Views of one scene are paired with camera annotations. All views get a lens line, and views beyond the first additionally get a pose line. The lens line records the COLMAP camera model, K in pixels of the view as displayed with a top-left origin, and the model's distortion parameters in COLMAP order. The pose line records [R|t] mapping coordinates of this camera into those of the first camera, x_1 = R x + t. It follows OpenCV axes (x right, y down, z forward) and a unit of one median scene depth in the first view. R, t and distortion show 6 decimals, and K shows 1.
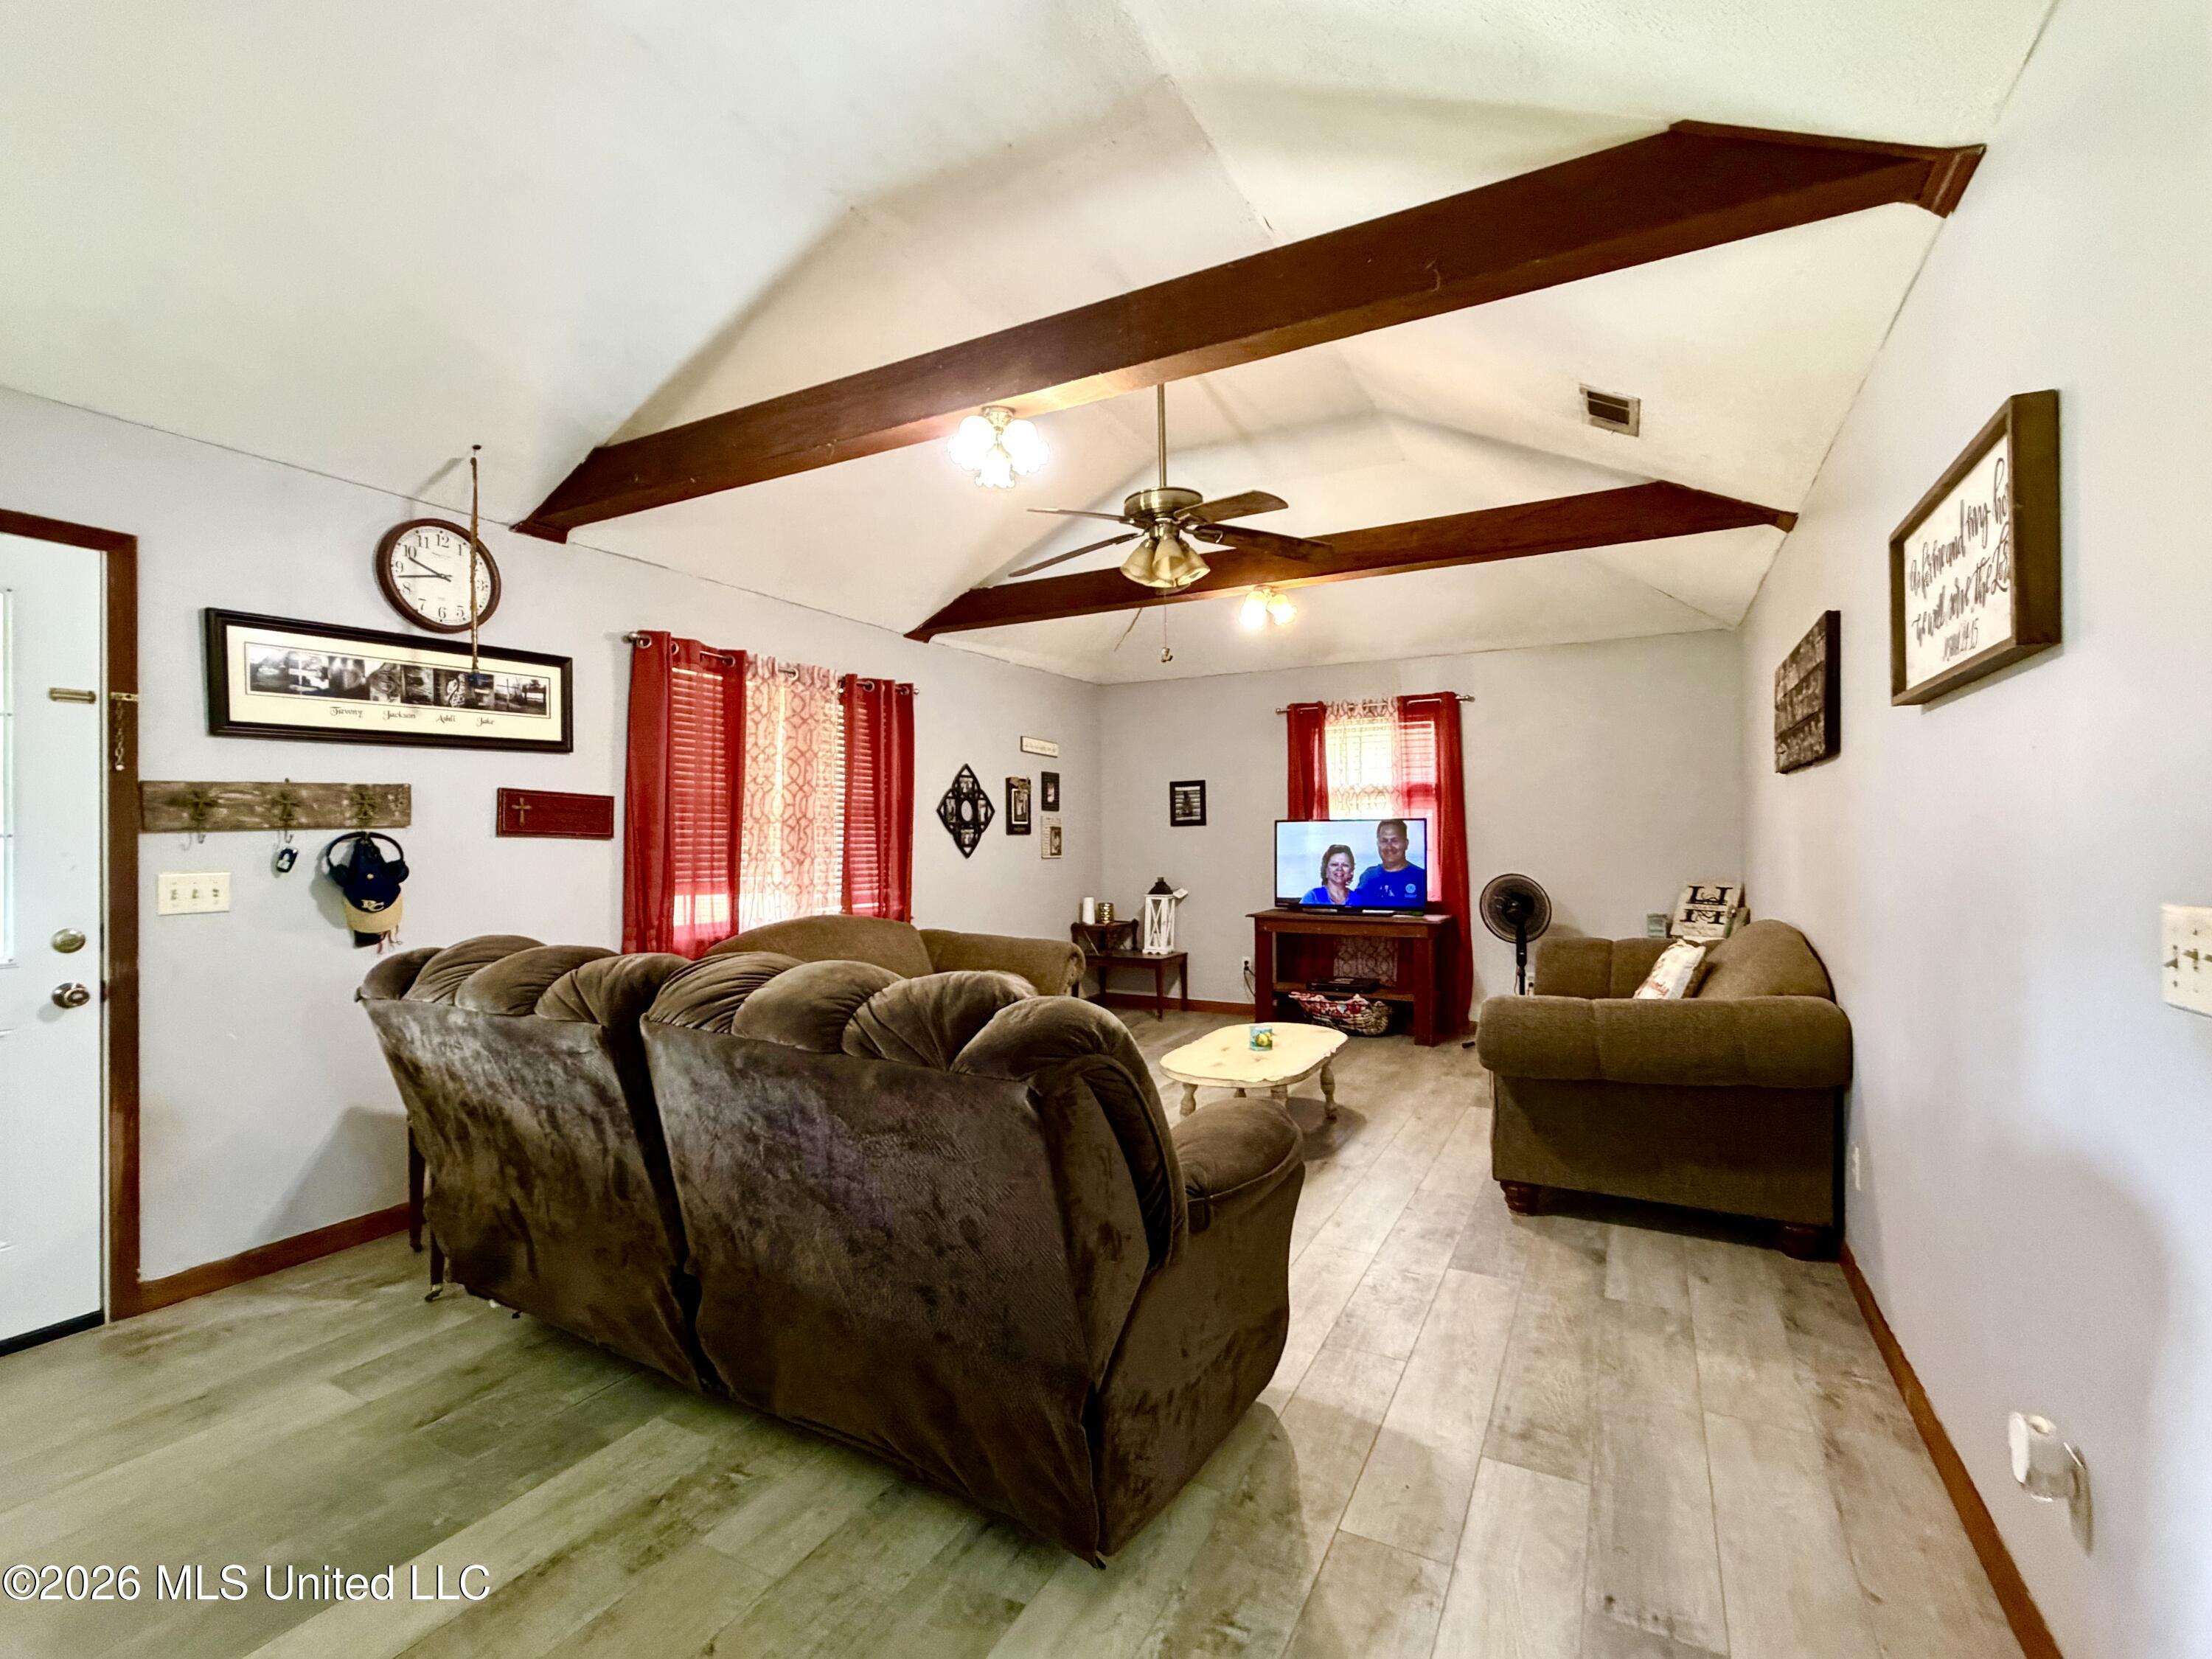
lens RADIAL K [[984.5, 0, 1106.0], [0, 984.5, 828.4], [0, 0, 1]] dist [0.003323, 0.000136]
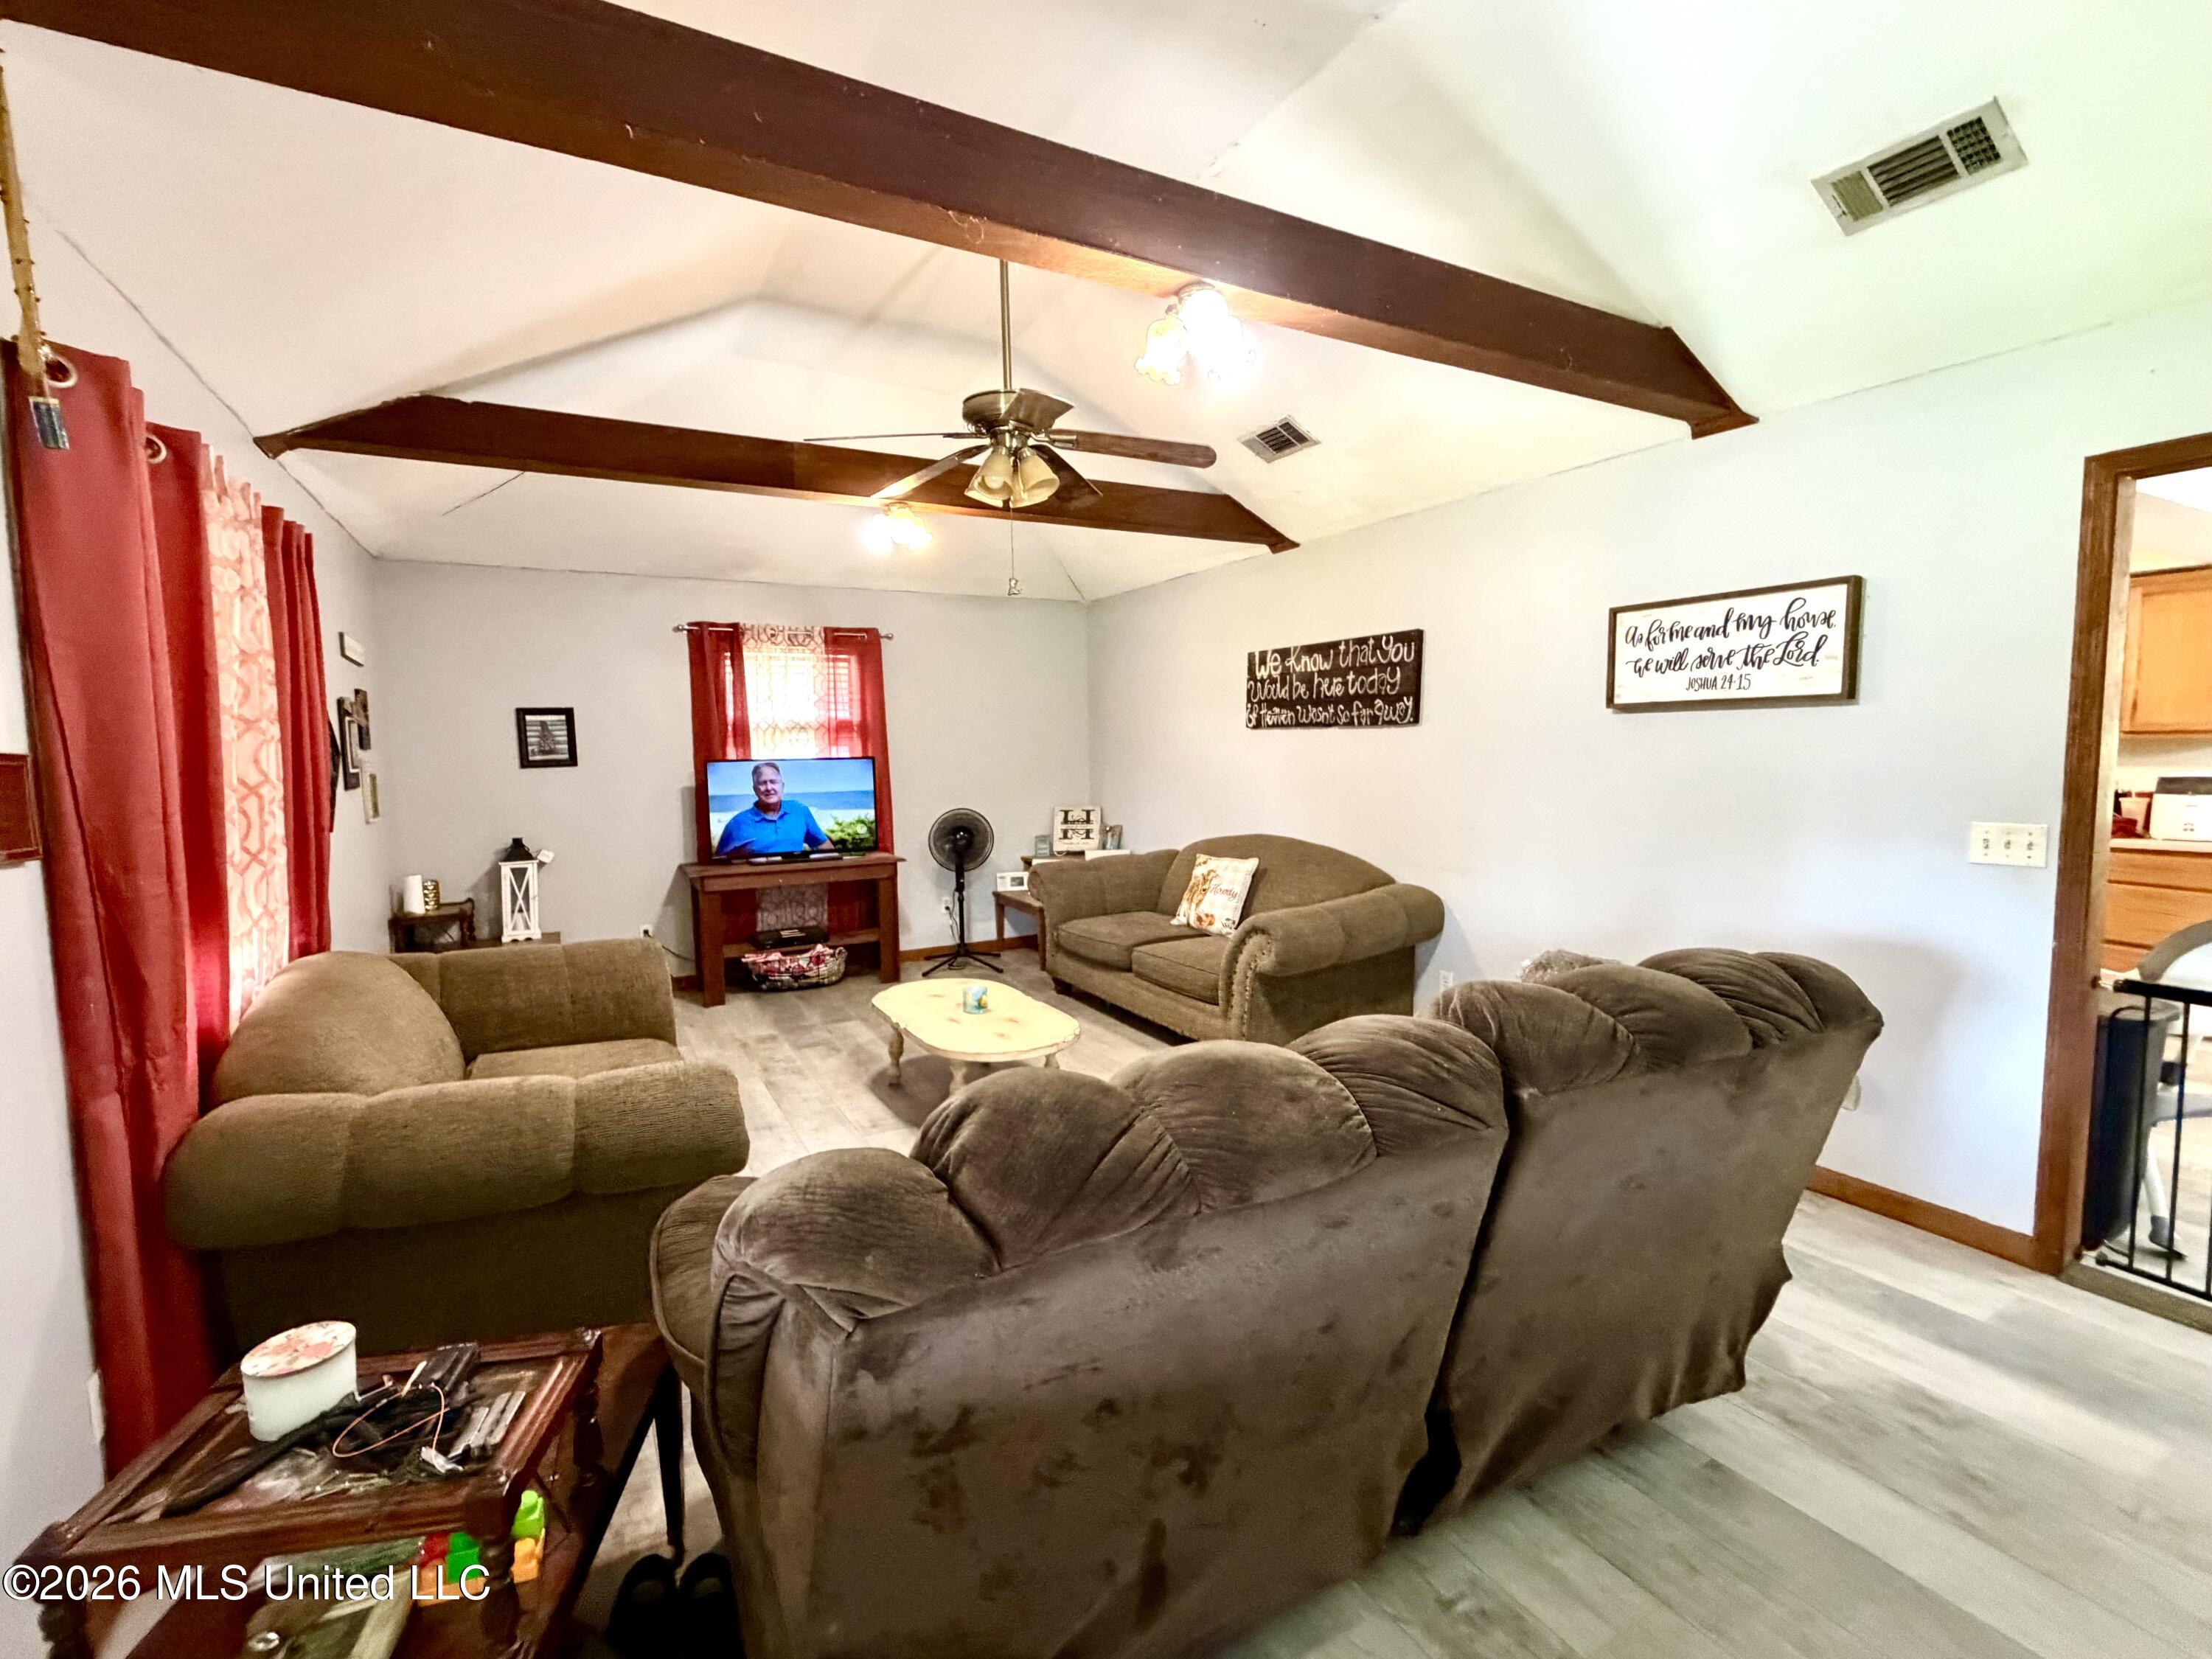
lens RADIAL K [[984.5, 0, 1102.8], [0, 984.5, 830.0], [0, 0, 1]] dist [0.003323, 0.000136]
pose [[0.550497, -0.075816, 0.831387, -0.360216], [0.004543, 0.996125, 0.087831, -0.021829], [-0.834825, -0.044574, 0.548709, 0.250405]]
